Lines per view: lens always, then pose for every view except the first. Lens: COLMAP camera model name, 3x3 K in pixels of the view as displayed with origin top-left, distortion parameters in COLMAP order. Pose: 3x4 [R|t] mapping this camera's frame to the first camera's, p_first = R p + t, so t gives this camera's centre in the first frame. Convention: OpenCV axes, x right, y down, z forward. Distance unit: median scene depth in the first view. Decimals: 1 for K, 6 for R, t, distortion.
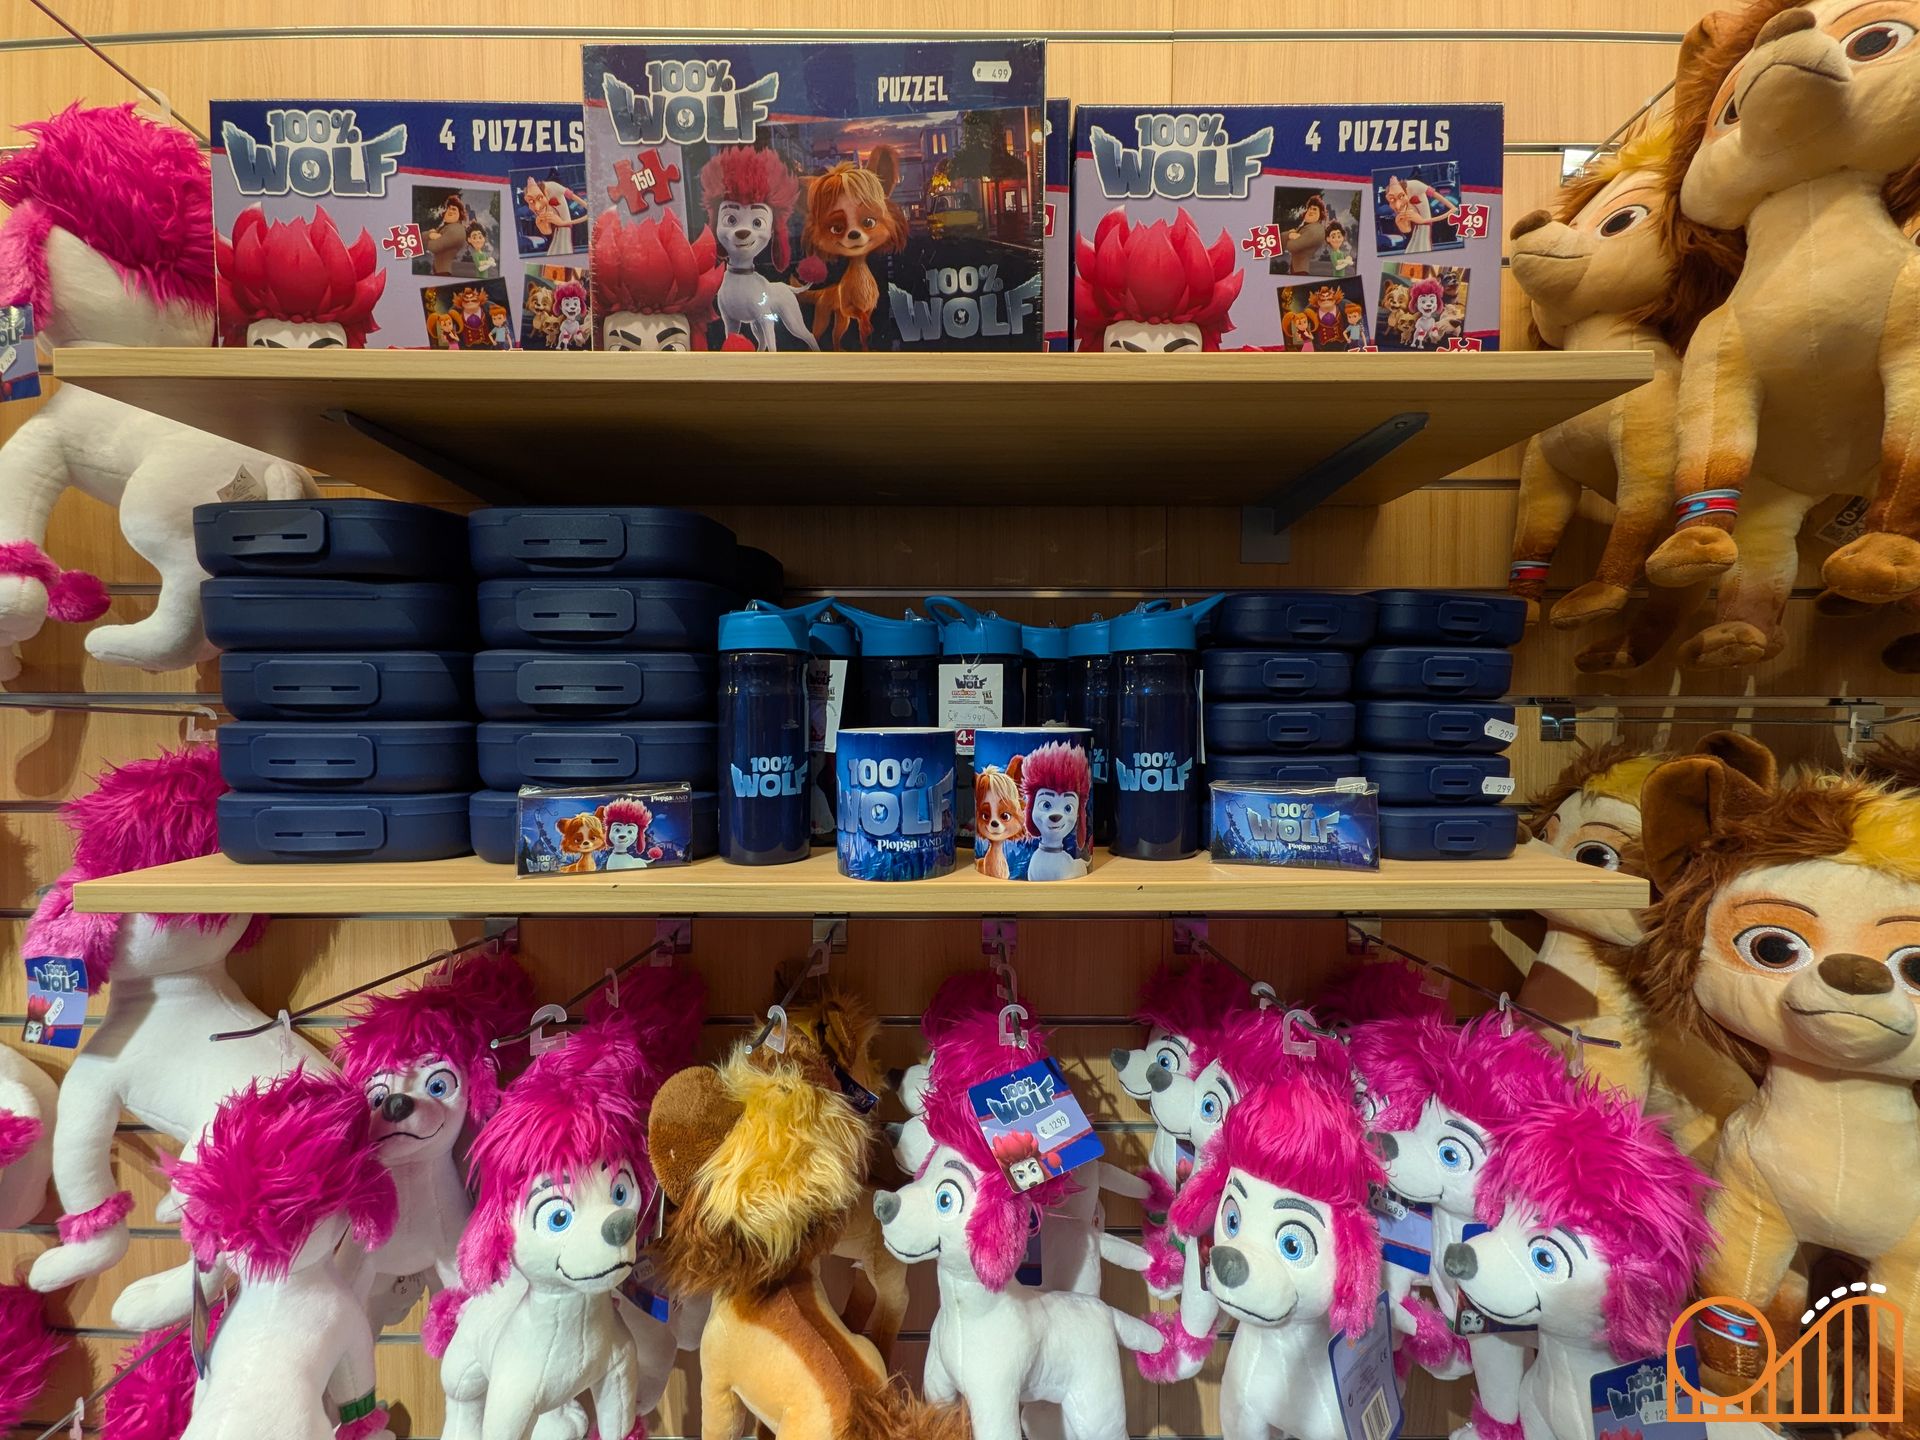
lens RADIAL K [[772.3, 0, 961.8], [0, 772.3, 718.8], [0, 0, 1]] dist [0.003523, 0.000241]
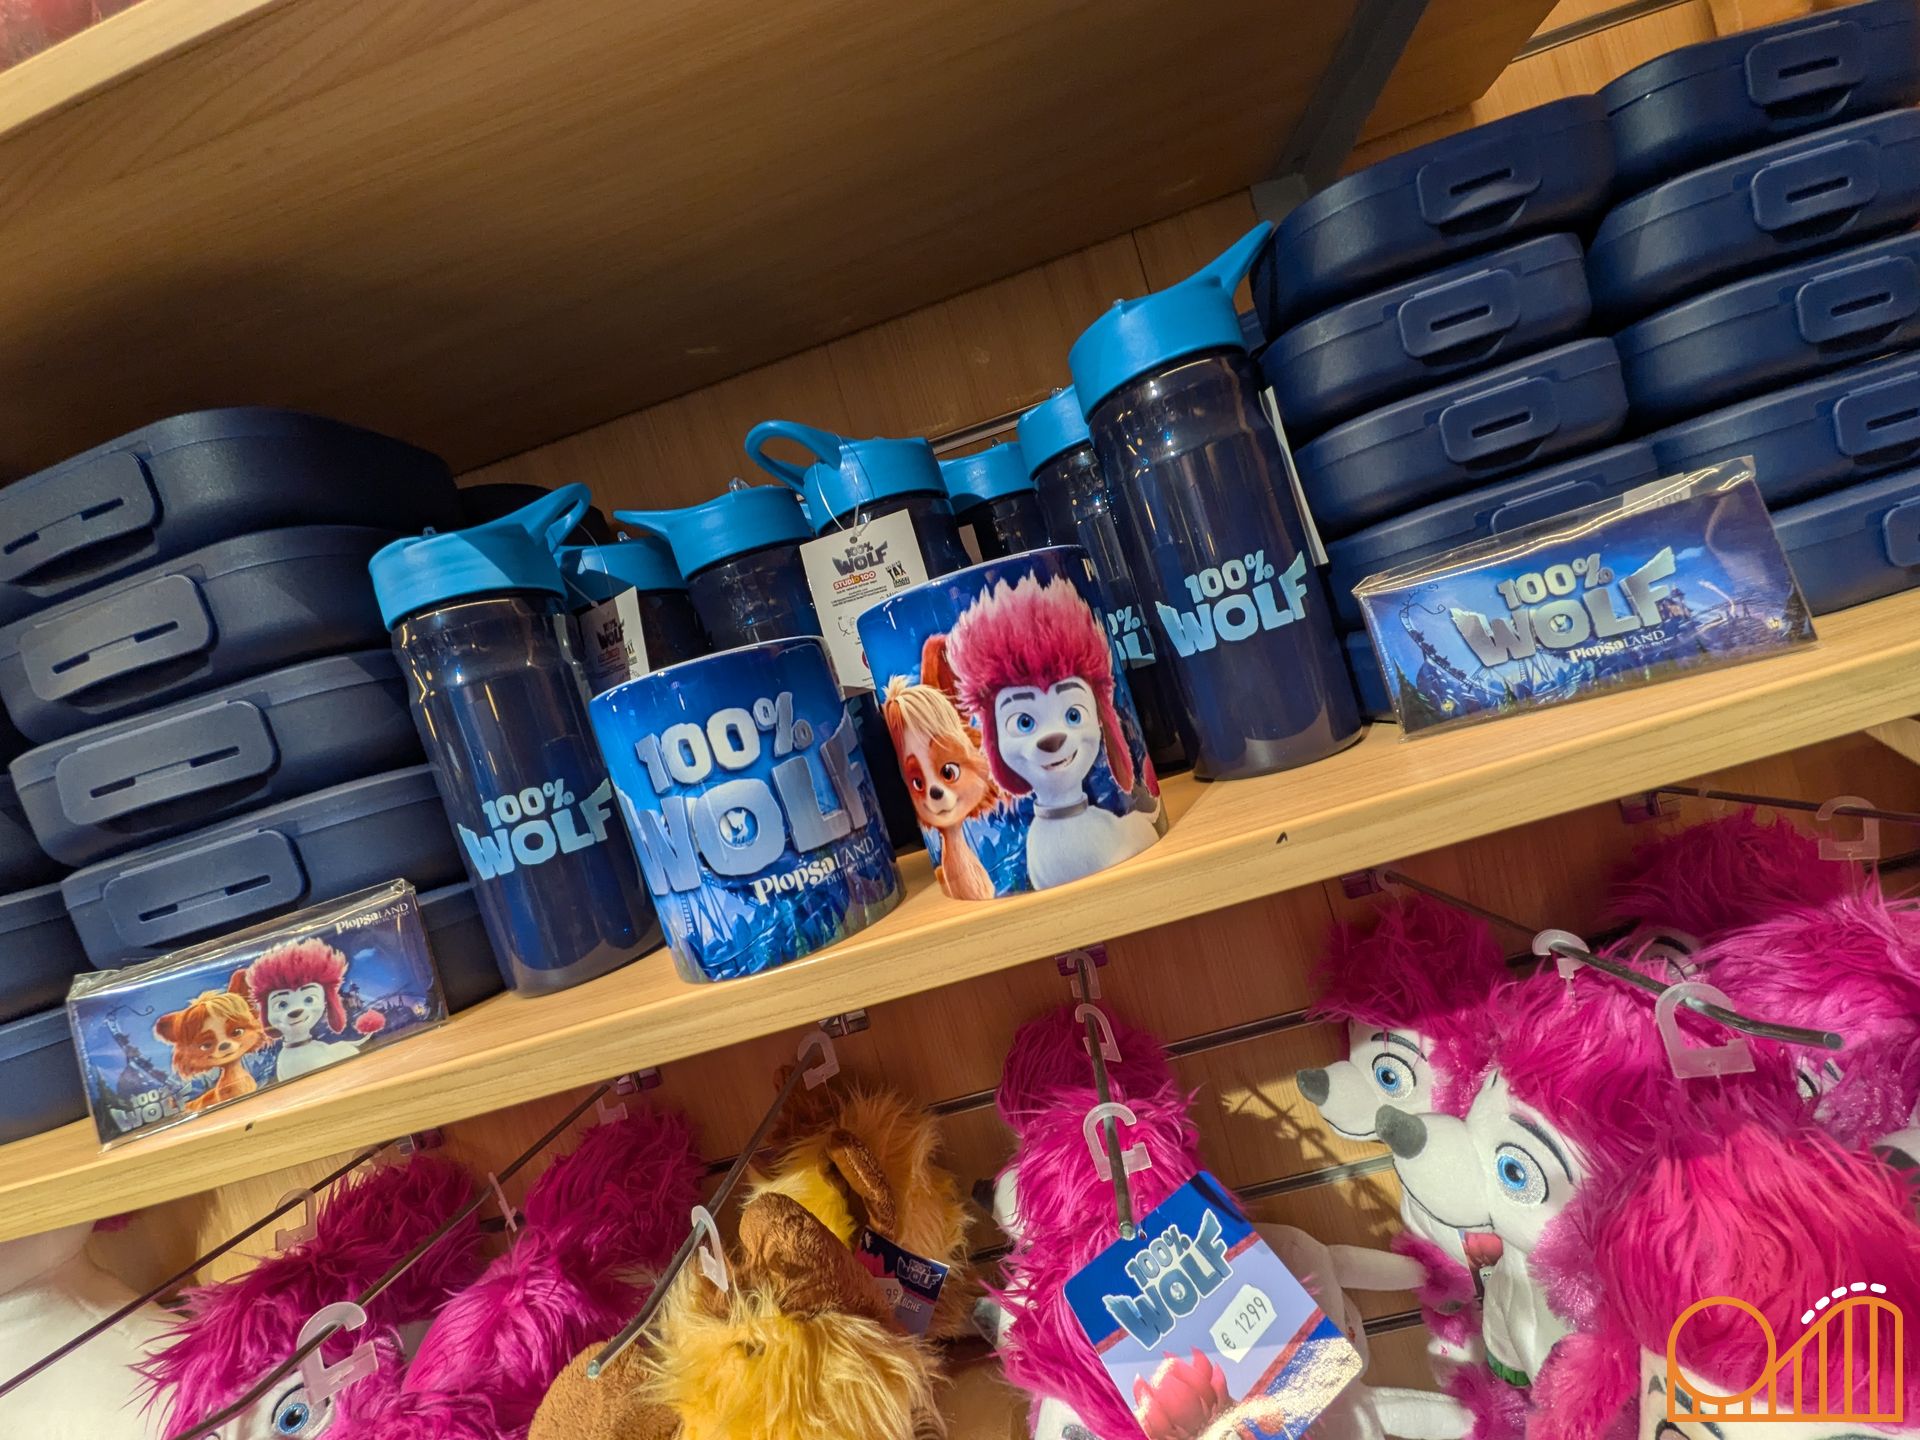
lens RADIAL K [[772.3, 0, 956.9], [0, 772.3, 719.1], [0, 0, 1]] dist [0.003523, 0.000241]
pose [[0.950888, -0.294047, -0.096688, 0.104876], [0.296303, 0.955046, 0.009540, 0.084609], [0.089536, -0.037721, 0.995269, 0.489348]]
